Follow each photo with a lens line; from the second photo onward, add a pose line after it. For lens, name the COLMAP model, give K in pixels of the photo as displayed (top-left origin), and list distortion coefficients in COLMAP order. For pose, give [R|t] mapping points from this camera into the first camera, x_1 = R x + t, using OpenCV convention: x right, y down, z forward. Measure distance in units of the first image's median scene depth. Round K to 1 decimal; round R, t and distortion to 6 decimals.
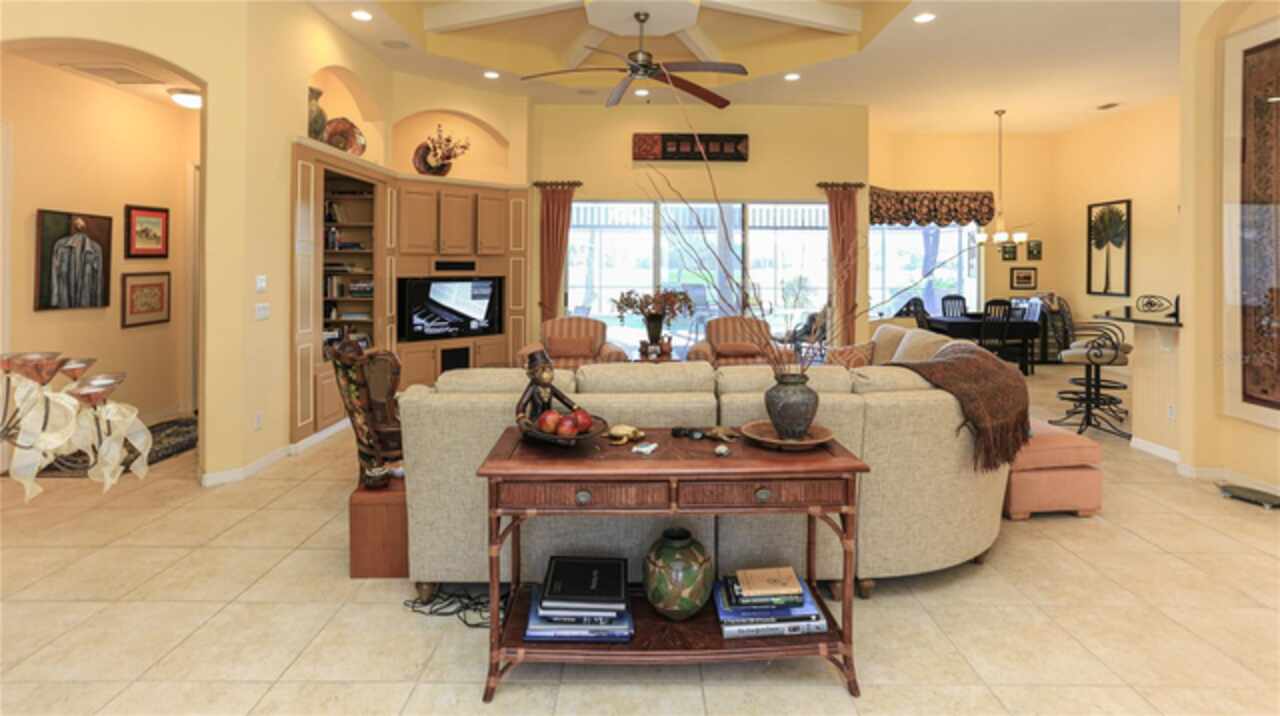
lens RADIAL K [[645.3, 0, 640.0], [0, 645.3, 259.1], [0, 0, 1]] dist [0.001227, 0.000306]
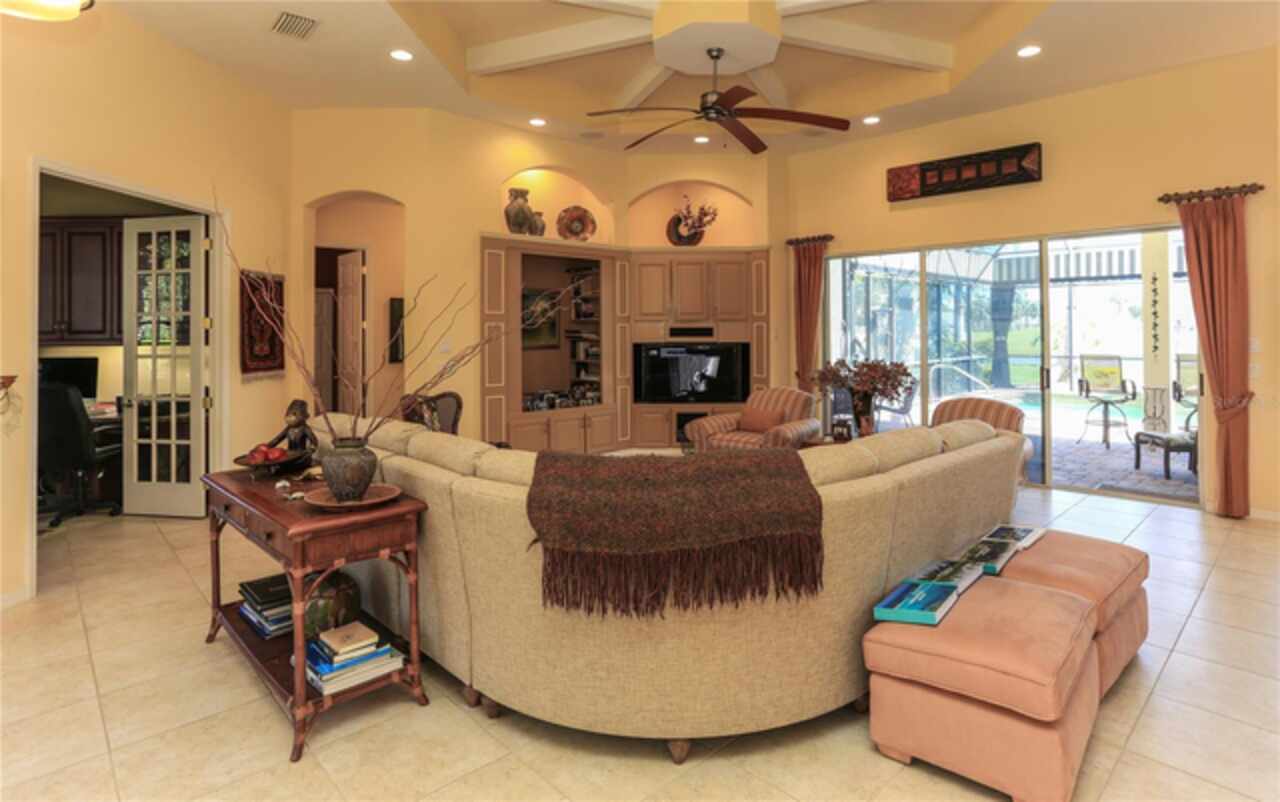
lens RADIAL K [[686.3, 0, 661.2], [0, 686.3, 316.1], [0, 0, 1]] dist [-0.038315, 0.056157]
pose [[0.698875, -0.022304, -0.714896, 0.437826], [0.014039, 0.999749, -0.017466, 0.003638], [0.715106, 0.002170, 0.699012, 0.201224]]
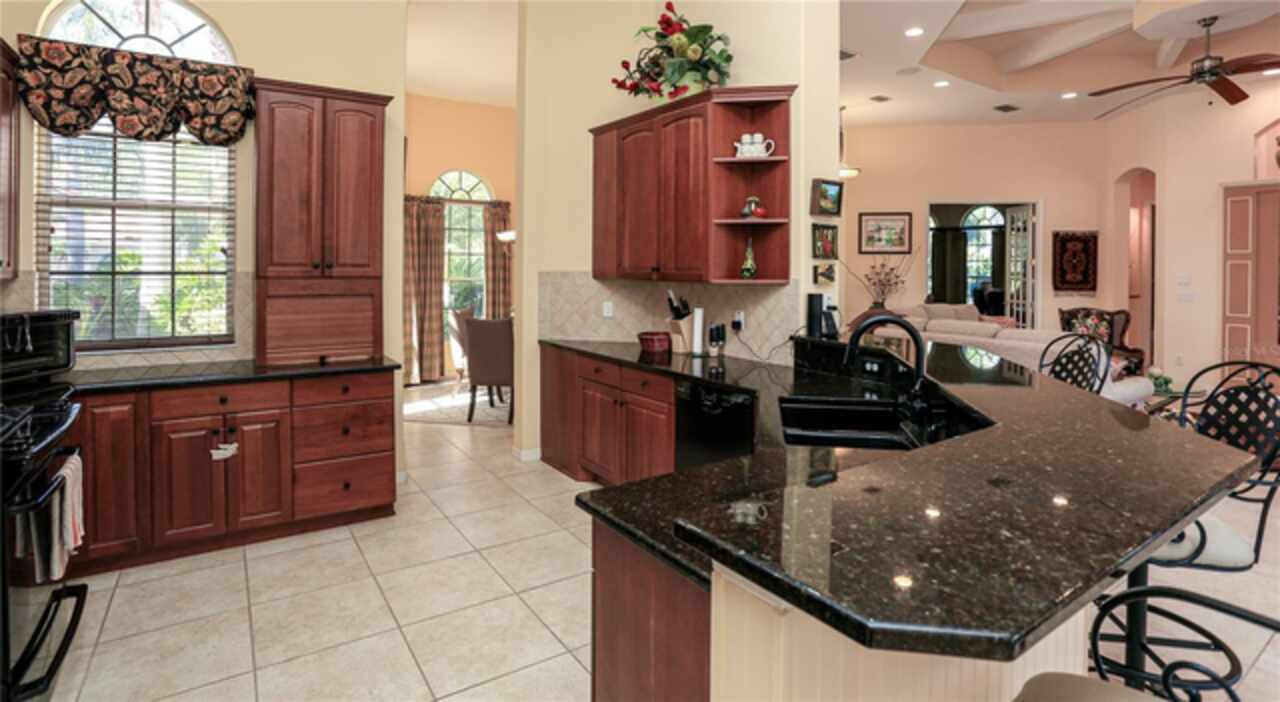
lens RADIAL K [[643.1, 0, 642.2], [0, 643.1, 270.6], [0, 0, 1]] dist [-0.066408, 0.034190]
pose [[-0.817793, -0.004593, -0.575495, 0.905829], [-0.004365, 0.999989, -0.001778, 0.013563], [0.575496, 0.001058, -0.817804, 0.909224]]
